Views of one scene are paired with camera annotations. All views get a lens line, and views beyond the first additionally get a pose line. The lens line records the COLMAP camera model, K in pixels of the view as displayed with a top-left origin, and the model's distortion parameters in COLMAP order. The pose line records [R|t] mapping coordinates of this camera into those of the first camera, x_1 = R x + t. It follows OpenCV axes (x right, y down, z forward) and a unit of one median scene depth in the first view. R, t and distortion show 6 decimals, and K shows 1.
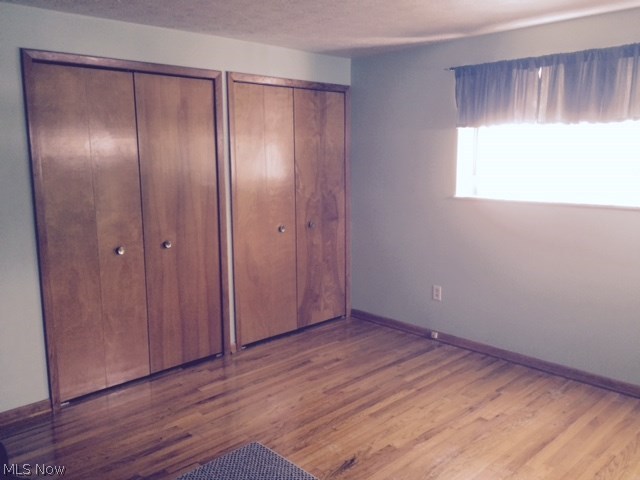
lens RADIAL K [[550.2, 0, 318.6], [0, 550.2, 240.4], [0, 0, 1]] dist [0.034129, -0.009455]
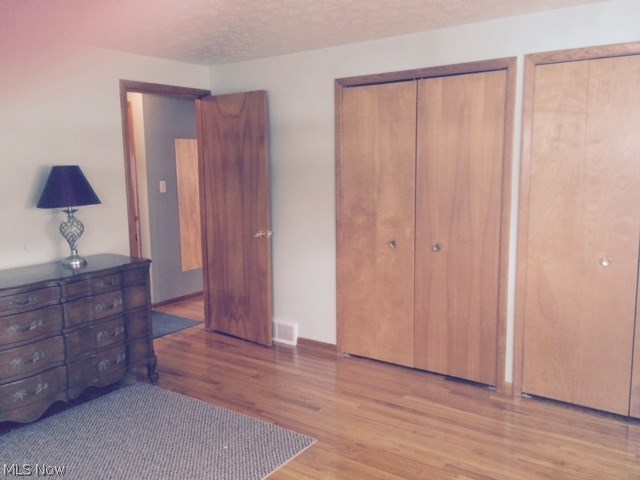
lens RADIAL K [[550.2, 0, 318.6], [0, 550.2, 239.6], [0, 0, 1]] dist [0.034129, -0.009455]
pose [[0.178072, 0.144155, -0.973401, 0.651110], [-0.139923, 0.982869, 0.119959, -0.096788], [0.974018, 0.114840, 0.195192, 0.602732]]
